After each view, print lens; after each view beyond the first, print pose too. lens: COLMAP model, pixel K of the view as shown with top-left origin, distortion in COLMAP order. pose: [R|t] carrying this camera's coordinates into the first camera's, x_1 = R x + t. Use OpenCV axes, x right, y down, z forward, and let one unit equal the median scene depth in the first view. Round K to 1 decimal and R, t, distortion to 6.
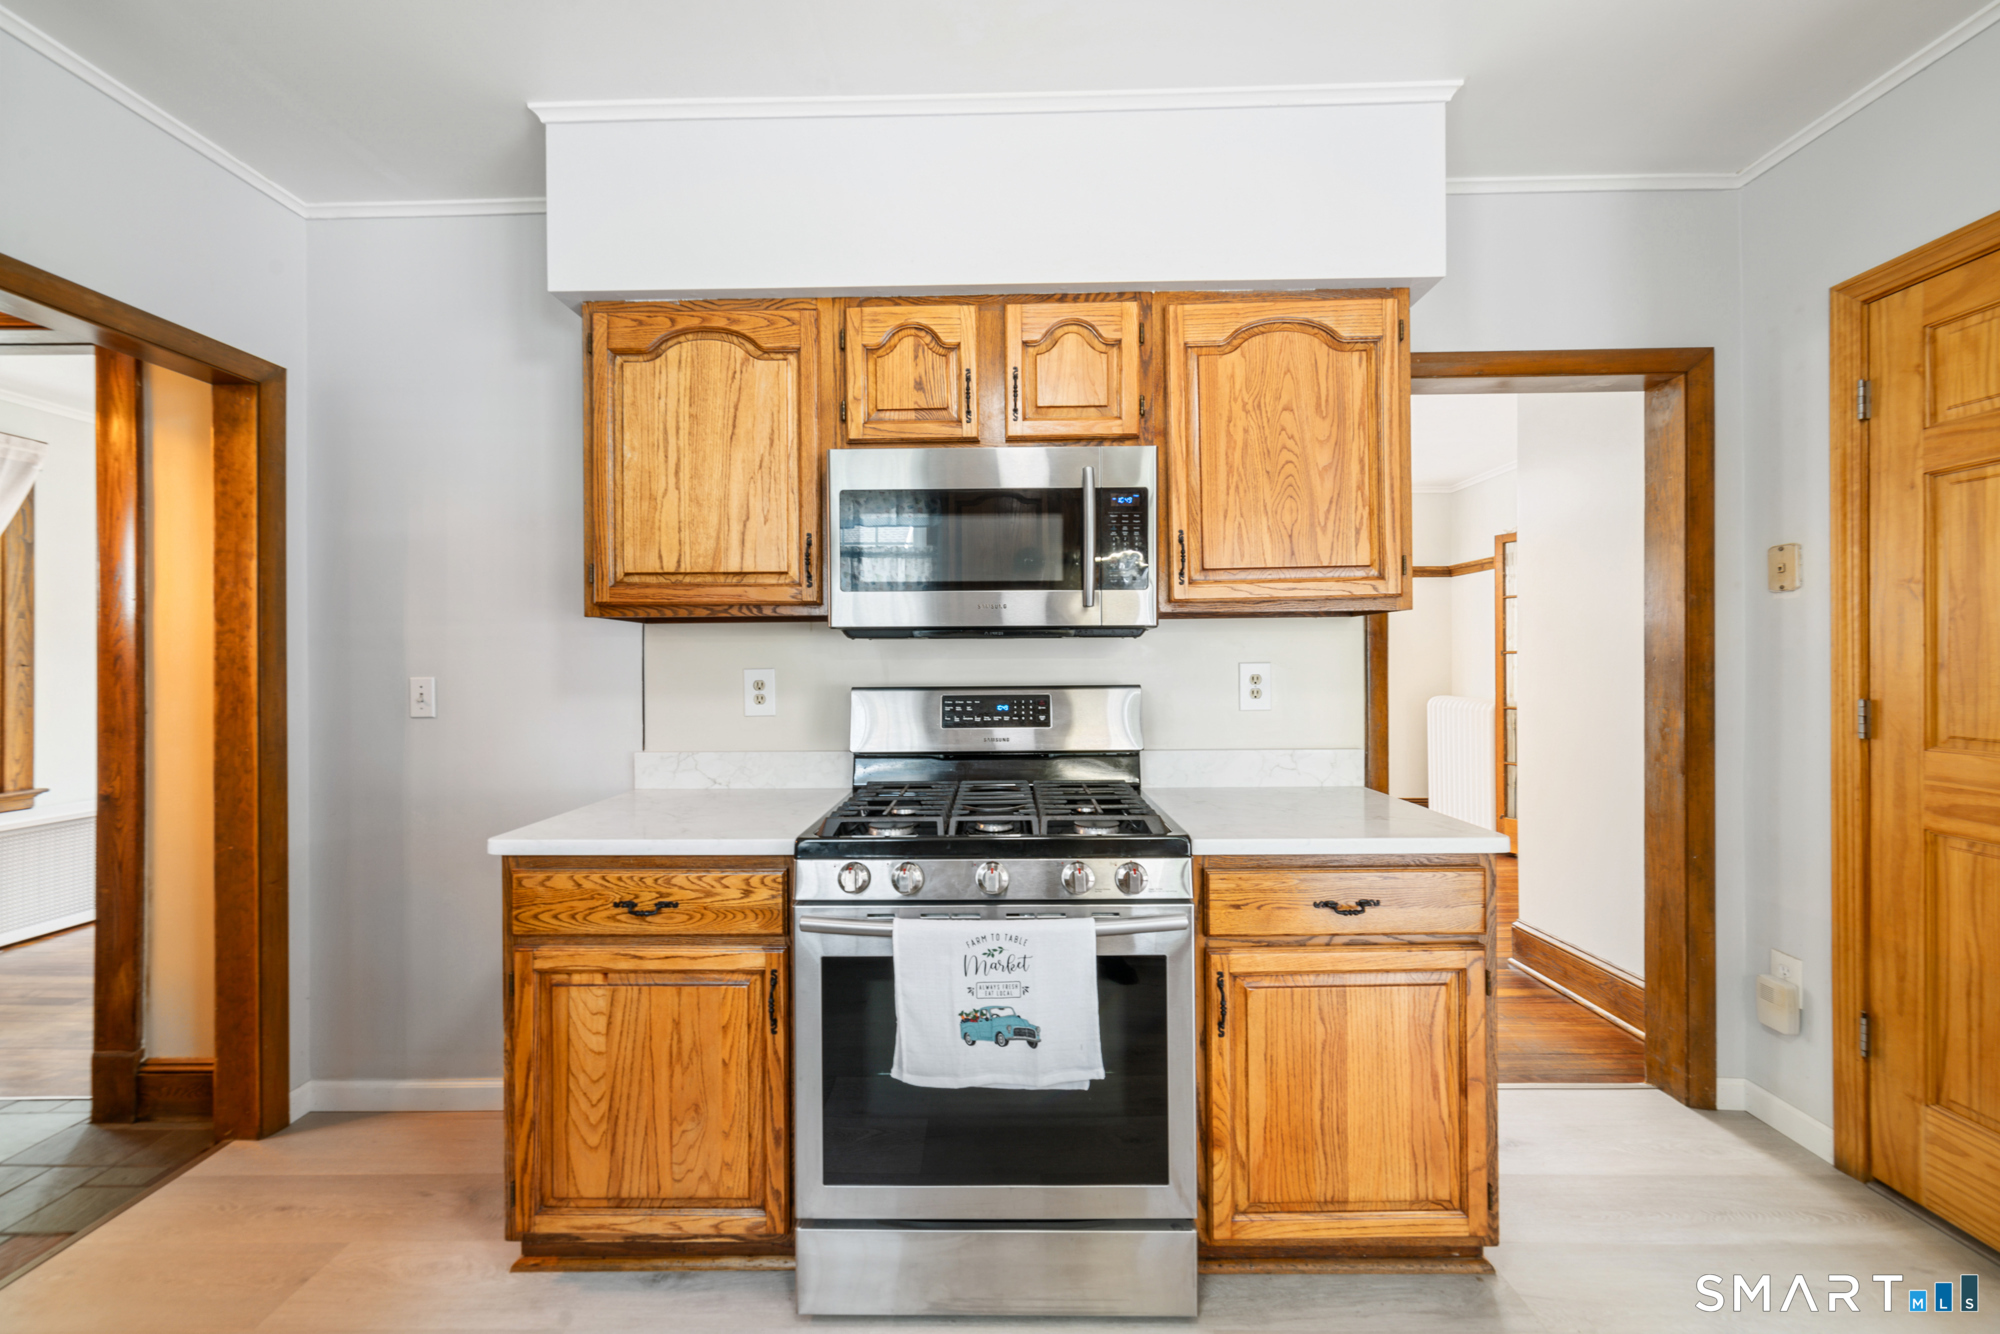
lens RADIAL K [[769.2, 0, 991.9], [0, 769.2, 667.9], [0, 0, 1]] dist [-0.001044, 0.002480]
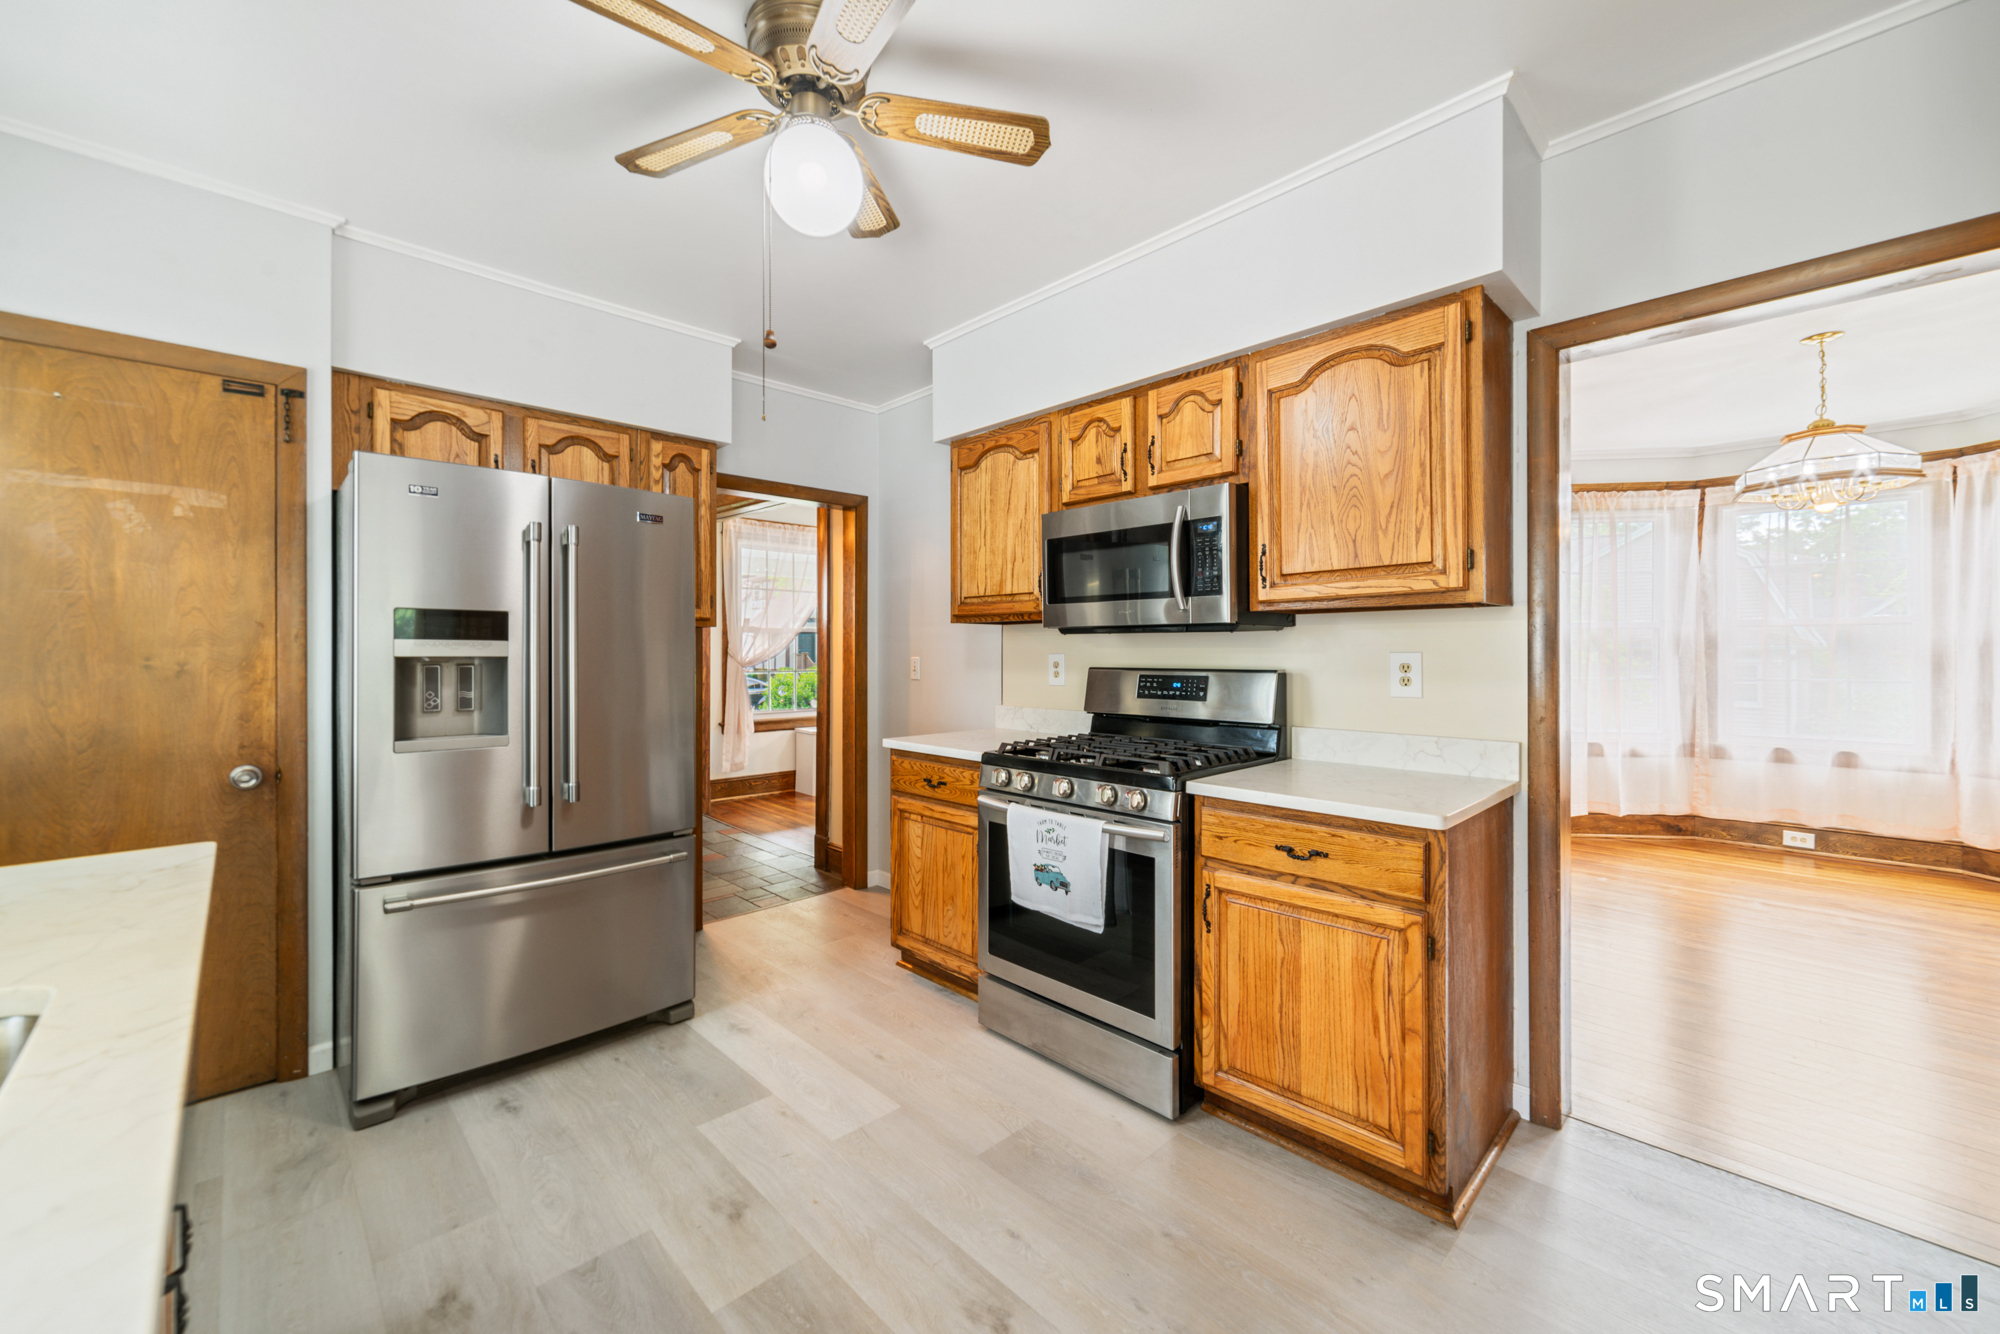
lens RADIAL K [[787.0, 0, 996.4], [0, 787.0, 653.5], [0, 0, 1]] dist [0.002291, 0.000236]
pose [[0.704016, 0.008692, -0.710131, 0.842000], [-0.006410, 0.999962, 0.005885, -0.009418], [0.710155, 0.000409, 0.704045, -0.187693]]
